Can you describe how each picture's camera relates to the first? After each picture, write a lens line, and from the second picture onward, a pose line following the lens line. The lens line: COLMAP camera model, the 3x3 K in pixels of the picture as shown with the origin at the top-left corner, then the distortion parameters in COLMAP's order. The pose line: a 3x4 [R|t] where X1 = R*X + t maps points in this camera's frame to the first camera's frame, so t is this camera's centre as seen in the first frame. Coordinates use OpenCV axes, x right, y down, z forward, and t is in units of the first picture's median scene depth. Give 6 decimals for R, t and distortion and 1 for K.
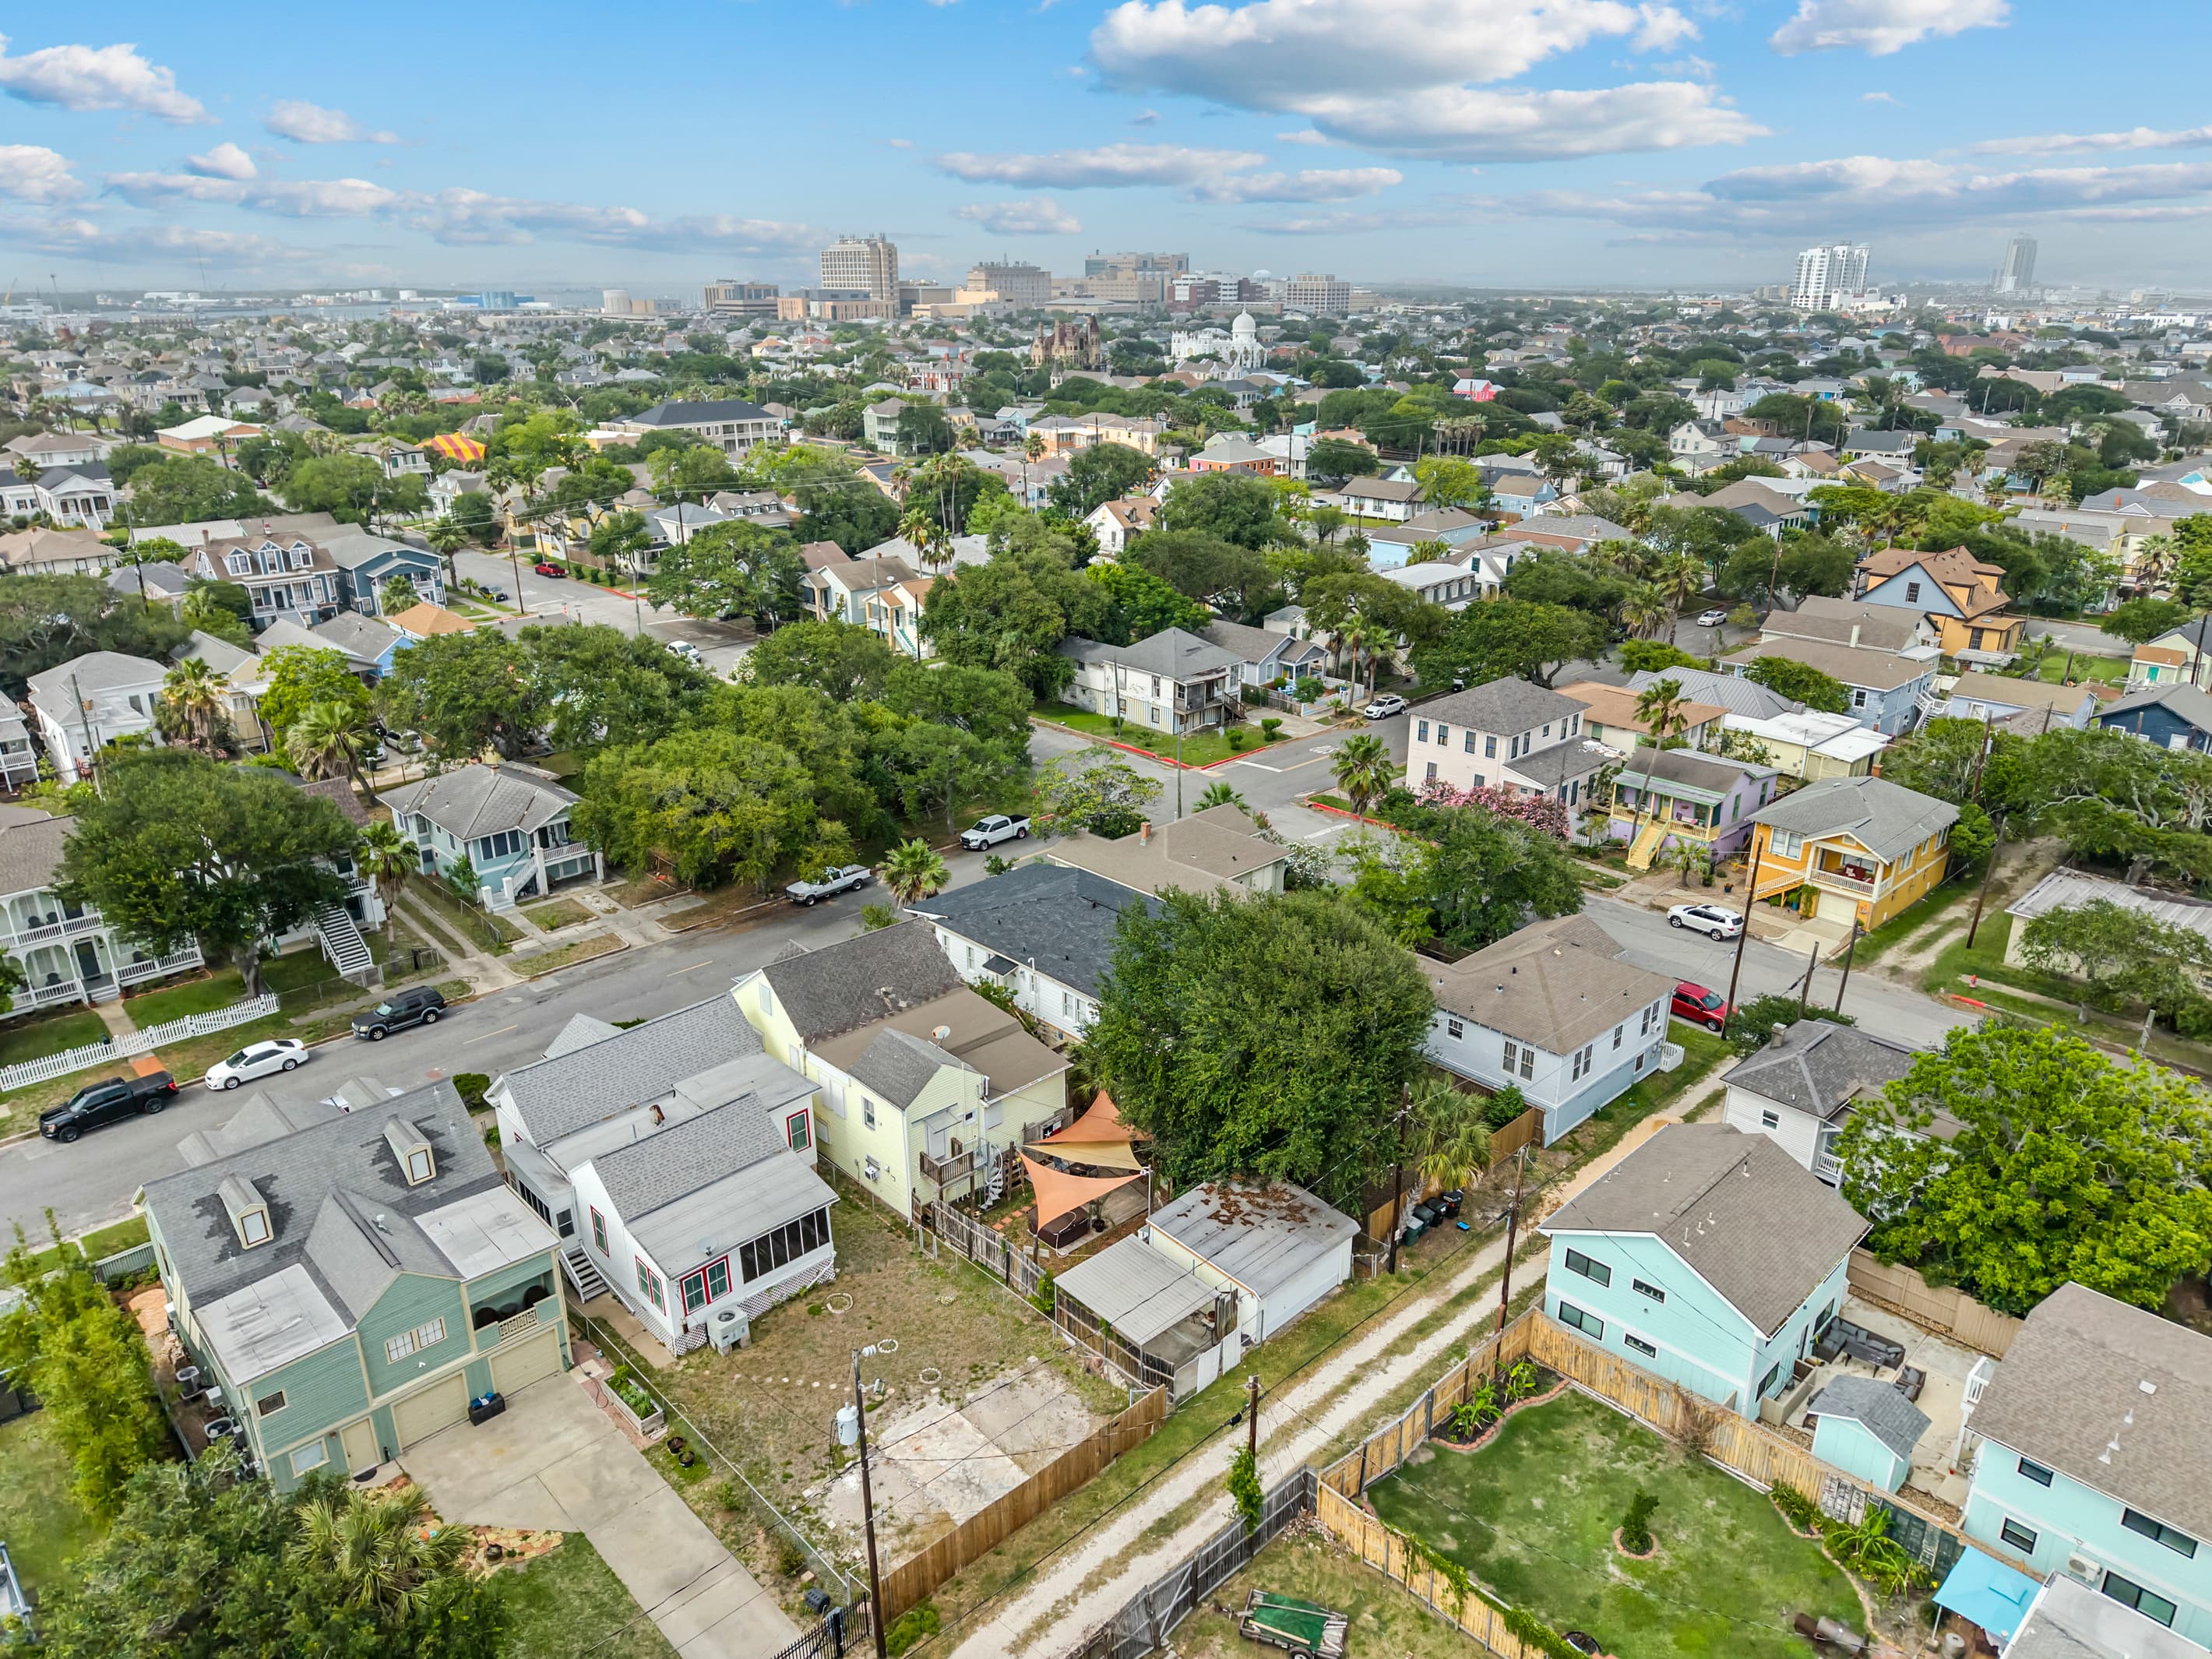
lens RADIAL K [[1490.2, 0, 1107.5], [0, 1490.2, 858.0], [0, 0, 1]] dist [0.029072, -0.026992]
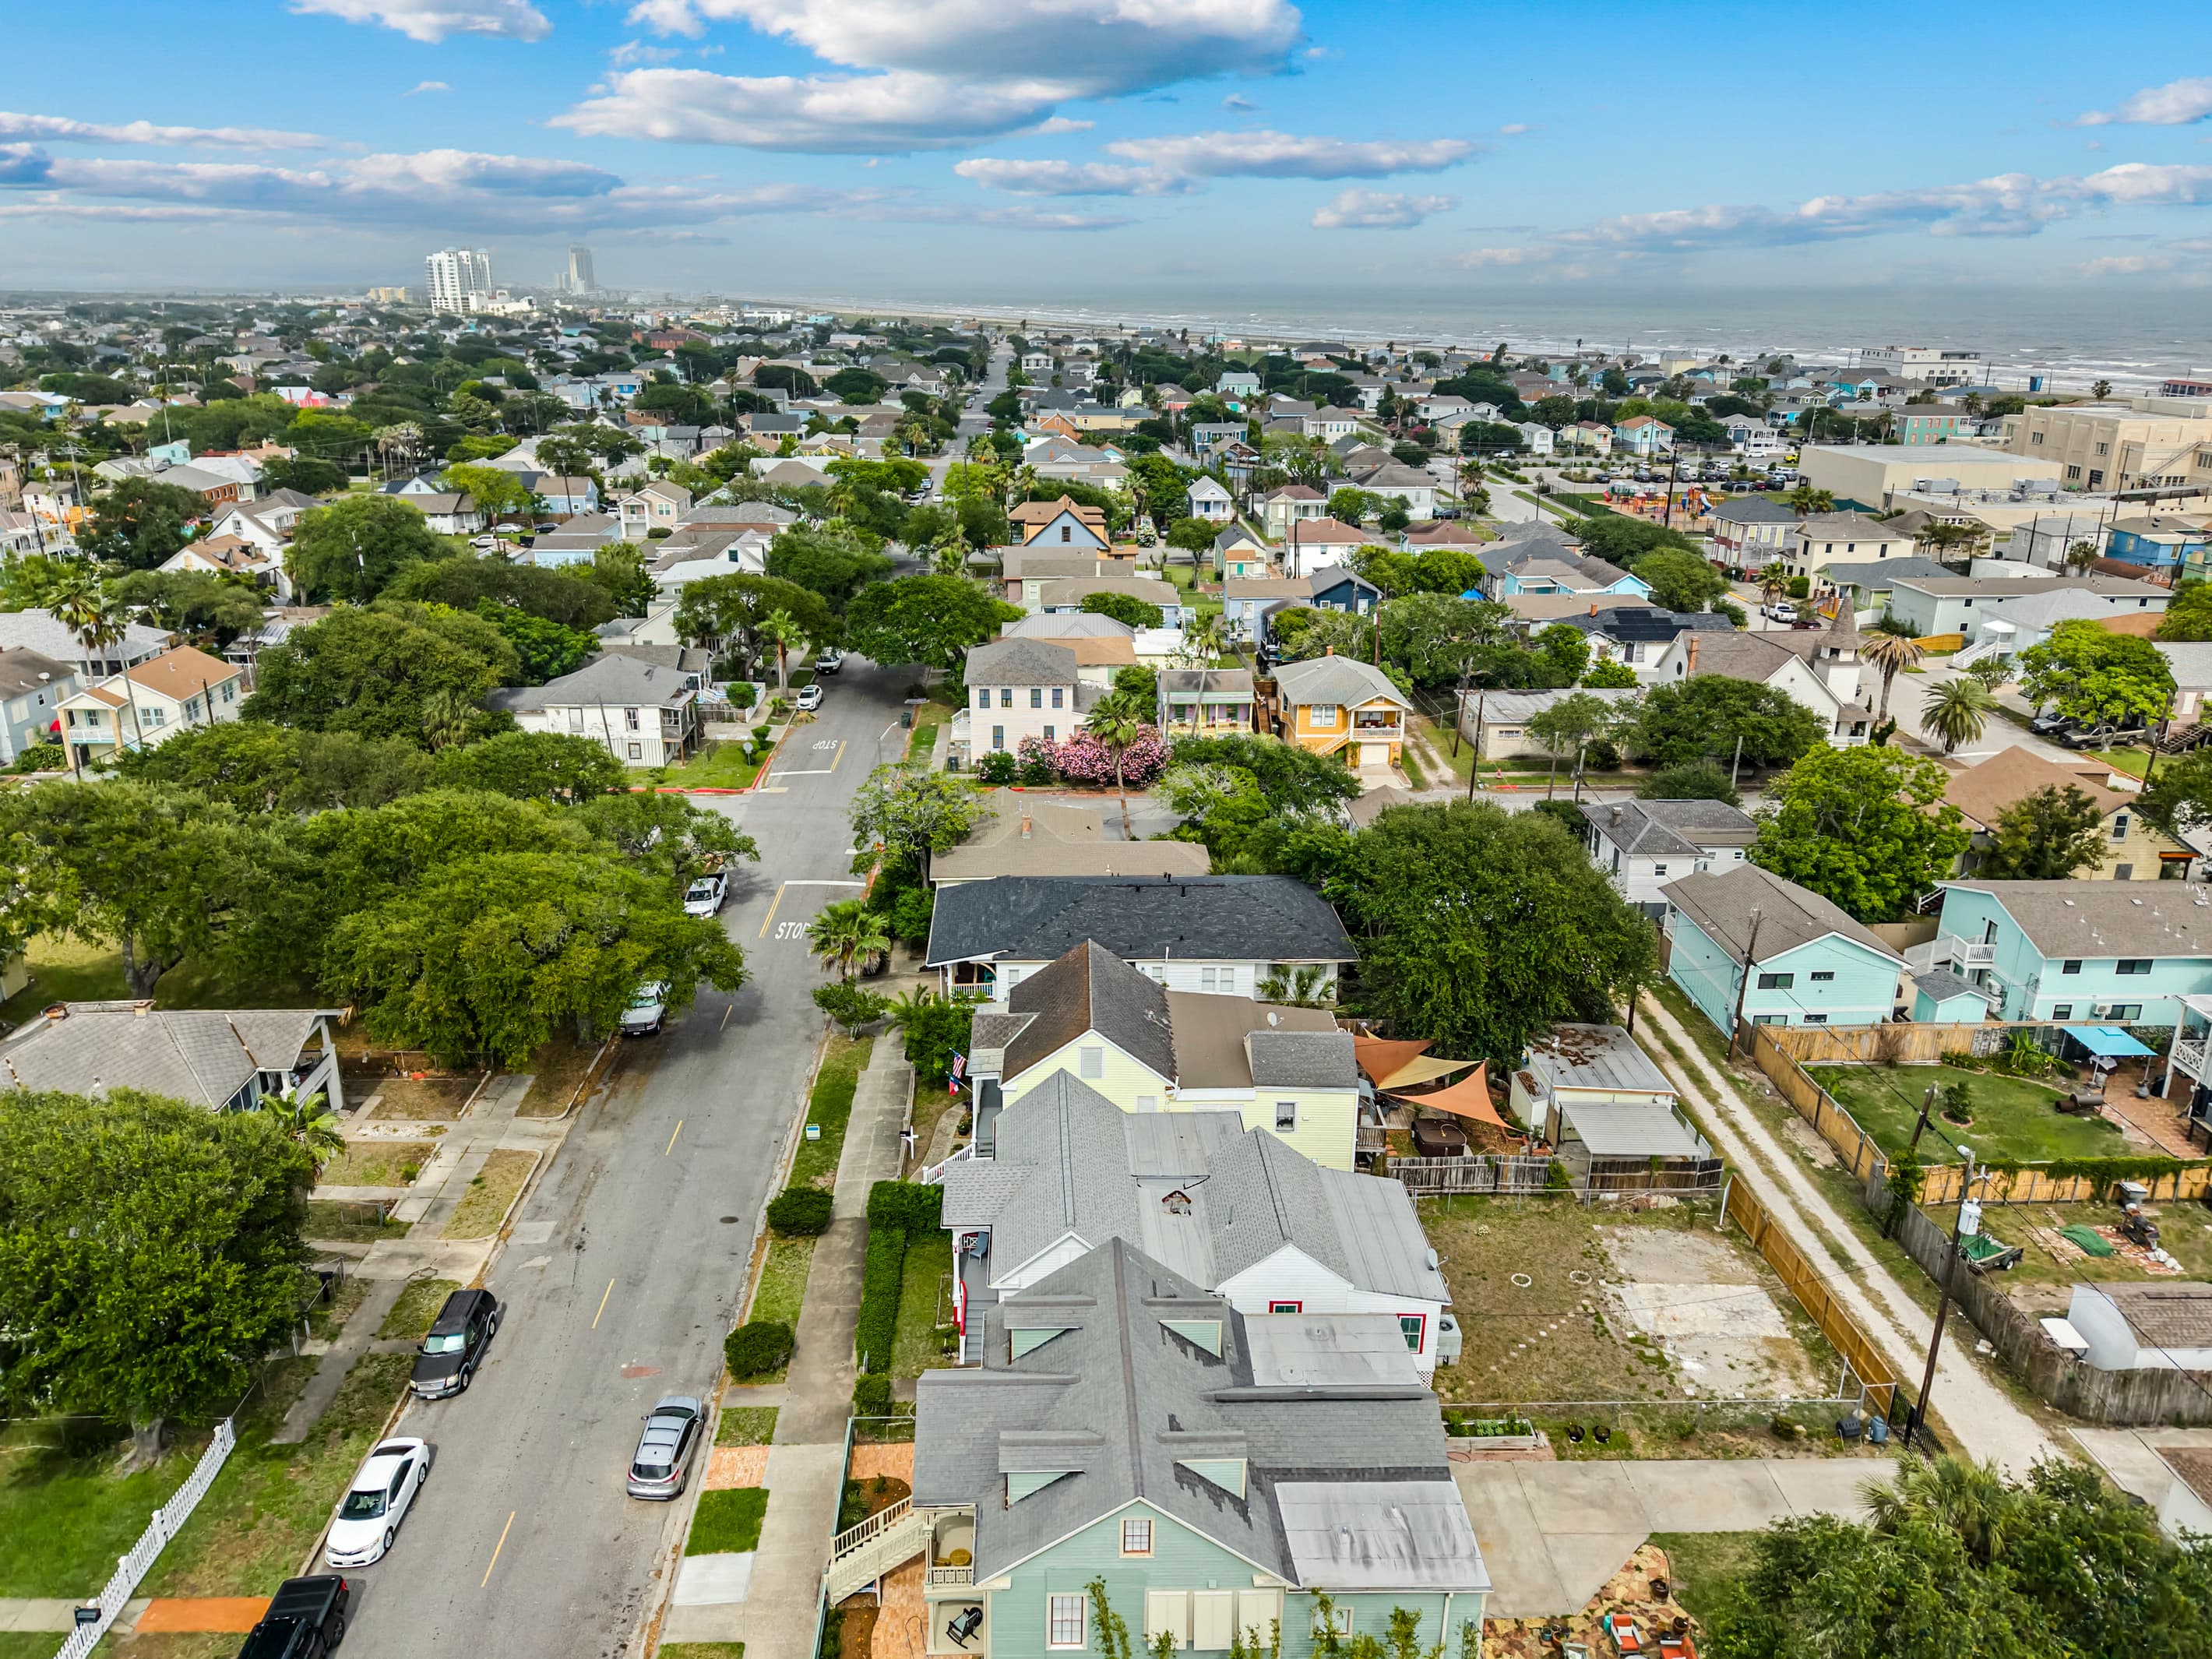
lens RADIAL K [[1465.3, 0, 1030.6], [0, 1465.3, 832.3], [0, 0, 1]] dist [0.032274, -0.045038]
pose [[0.676624, -0.254652, 0.690892, -0.540925], [0.262182, 0.960119, 0.097117, -0.089808], [-0.688070, 0.115428, 0.716405, 0.240168]]
